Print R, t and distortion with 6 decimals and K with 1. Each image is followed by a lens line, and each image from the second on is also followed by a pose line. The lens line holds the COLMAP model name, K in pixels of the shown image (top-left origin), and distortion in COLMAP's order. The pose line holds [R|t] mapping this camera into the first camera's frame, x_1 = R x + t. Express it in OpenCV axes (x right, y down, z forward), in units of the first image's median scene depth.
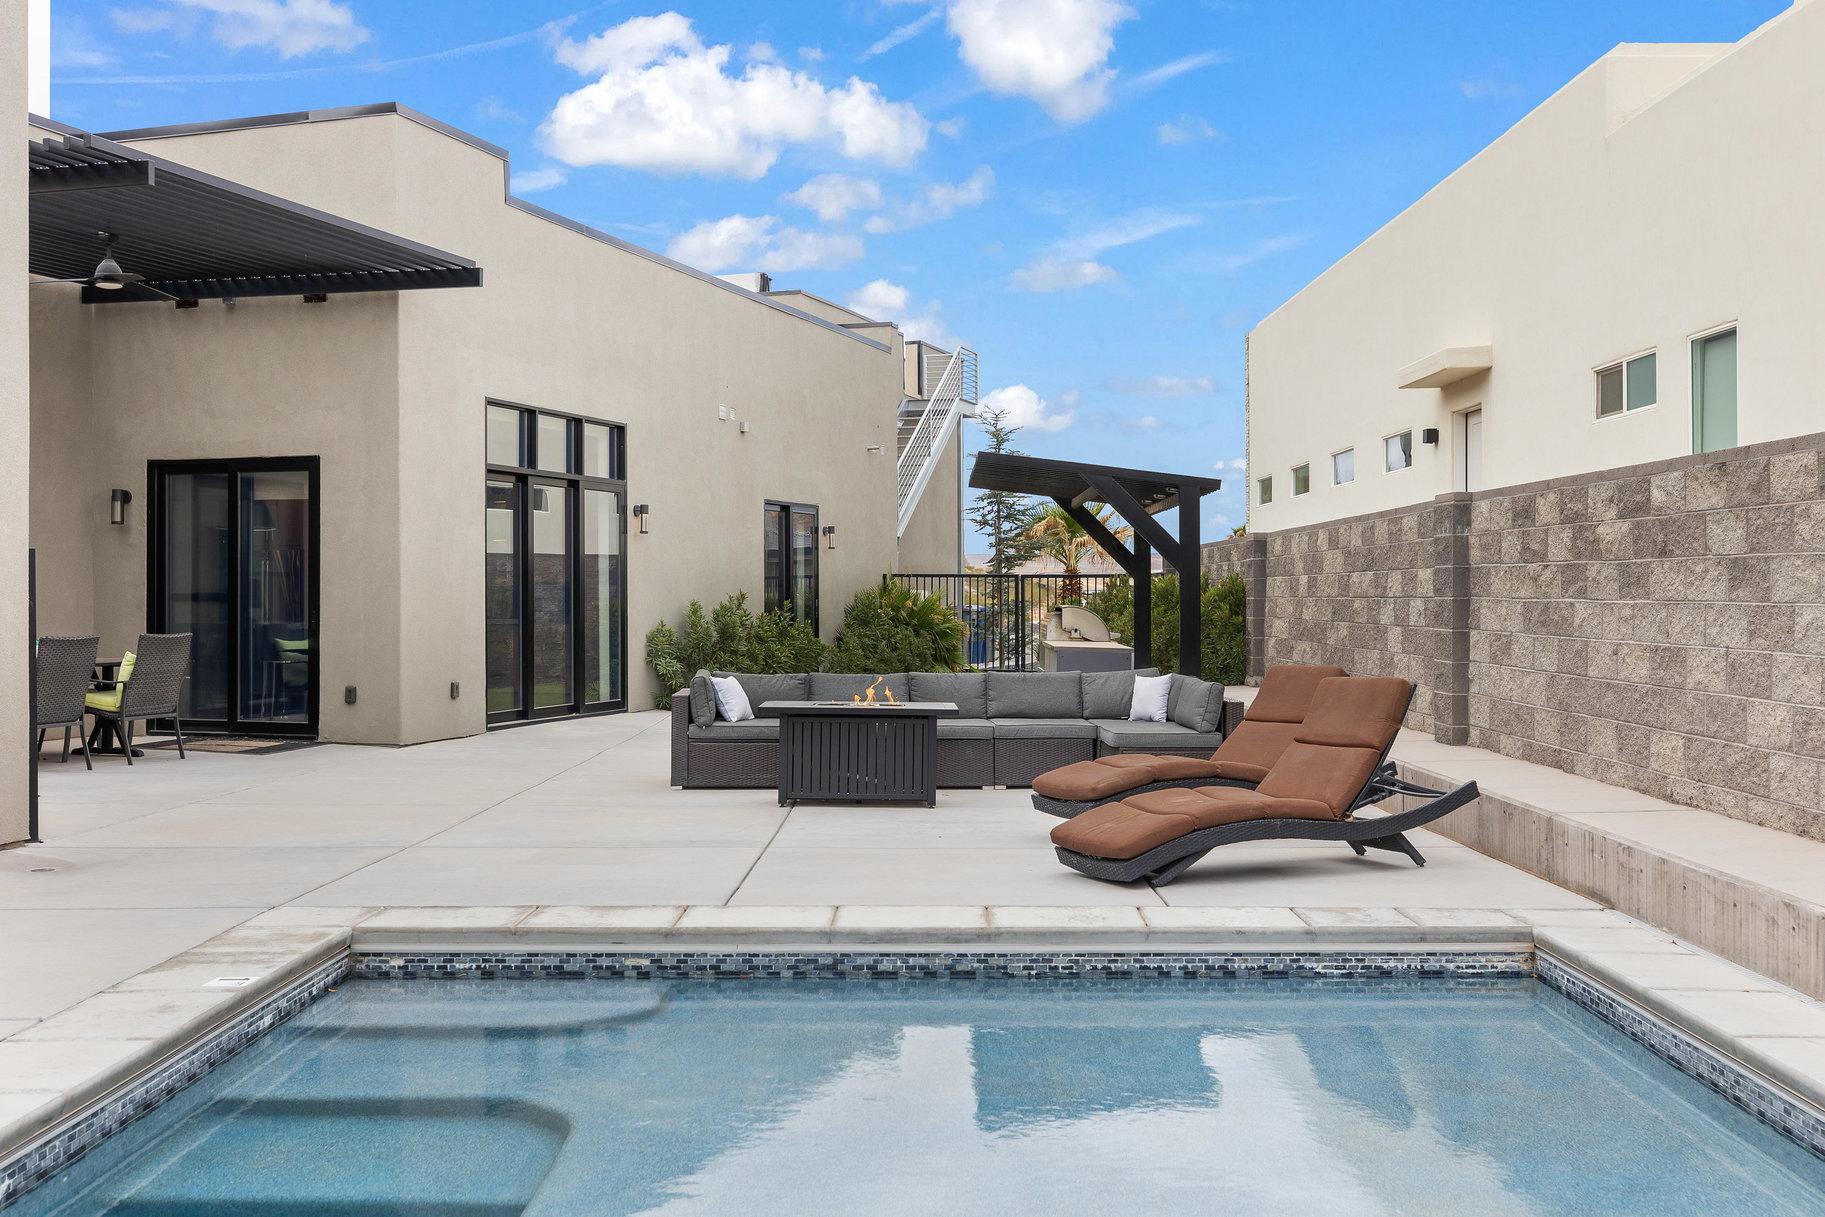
lens RADIAL K [[1740.4, 0, 912.5], [0, 1740.4, 608.5], [0, 0, 1]] dist [0.006021, 0.003918]
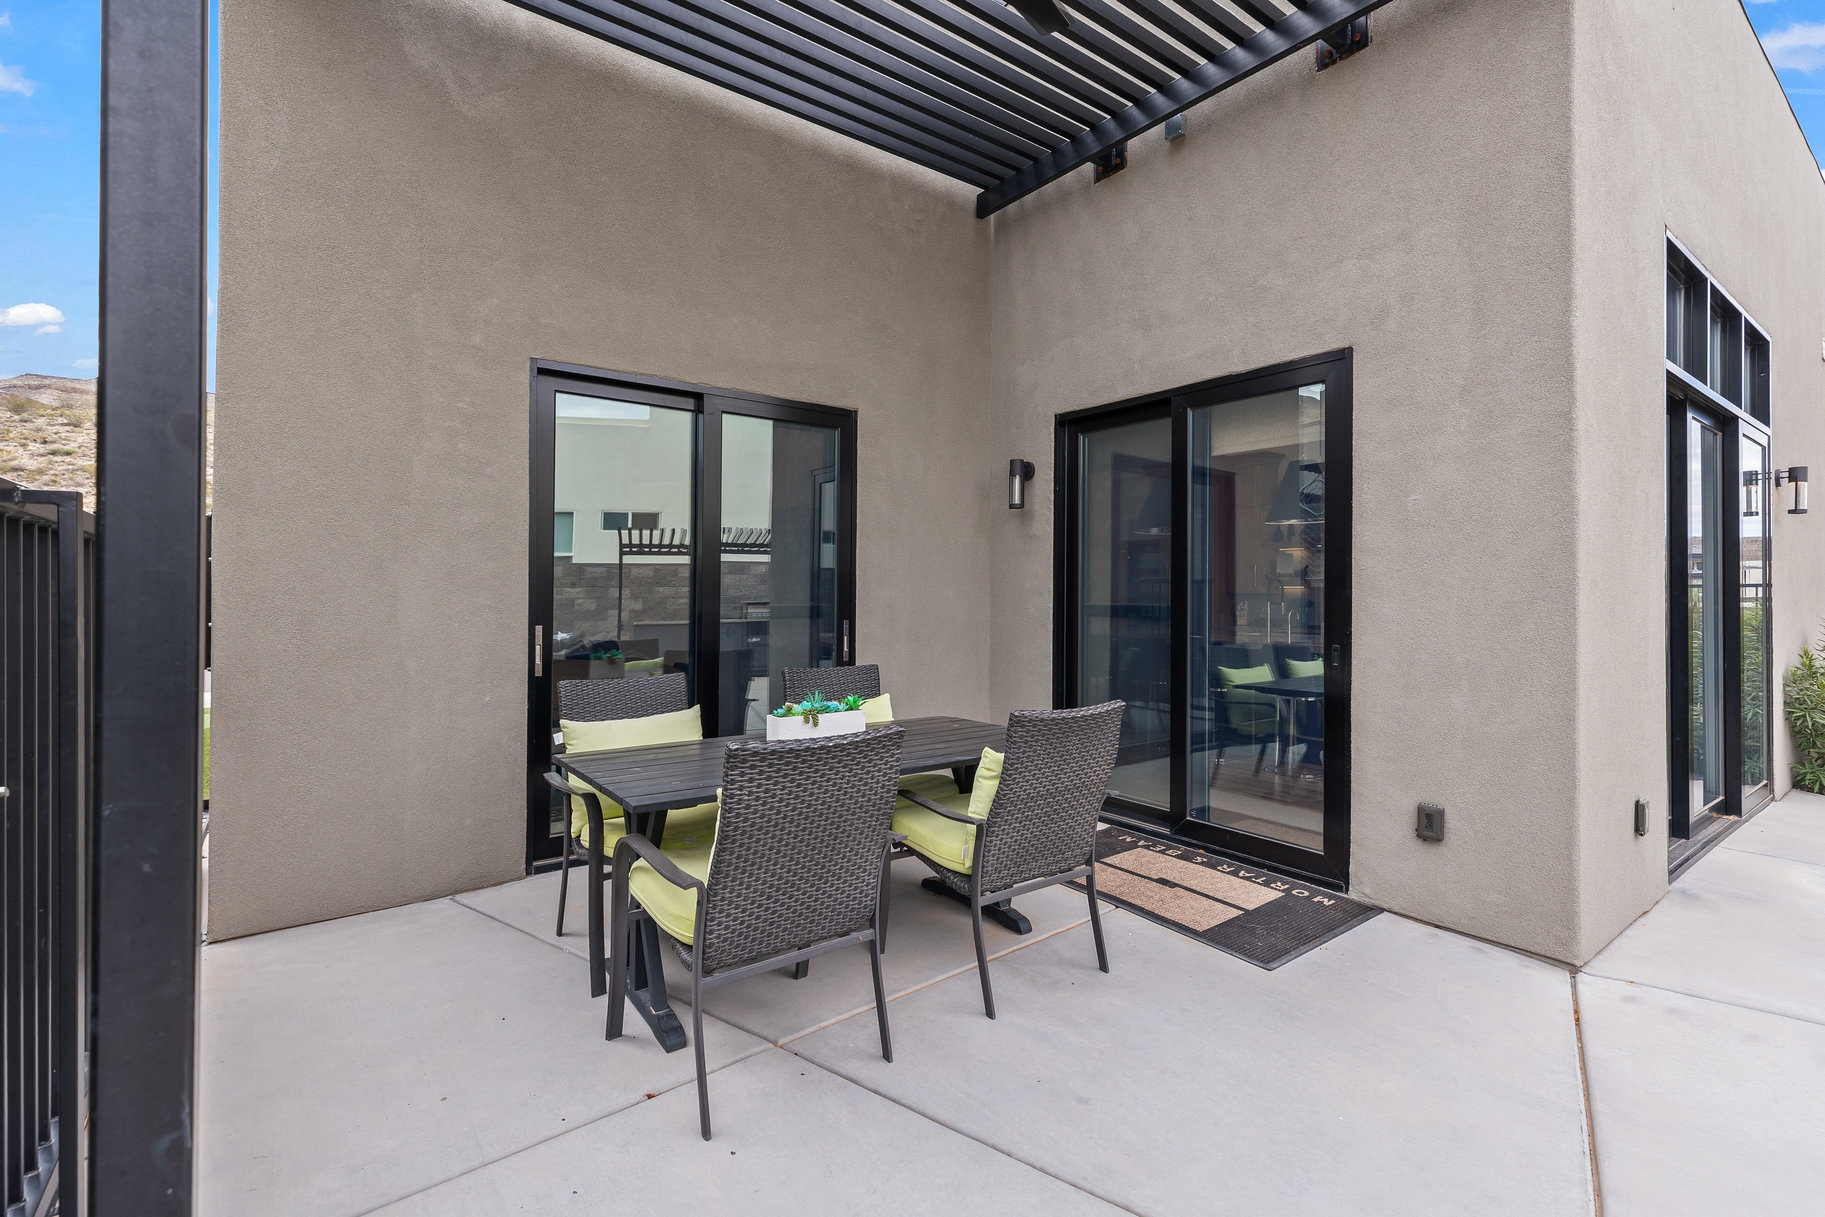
lens RADIAL K [[830.4, 0, 915.5], [0, 830.4, 587.1], [0, 0, 1]] dist [-0.000915, -0.000043]
pose [[0.821321, 0.001858, -0.570464, -0.295679], [-0.011572, 0.999843, -0.013405, -0.010354], [0.570350, 0.017611, 0.821213, 0.698449]]
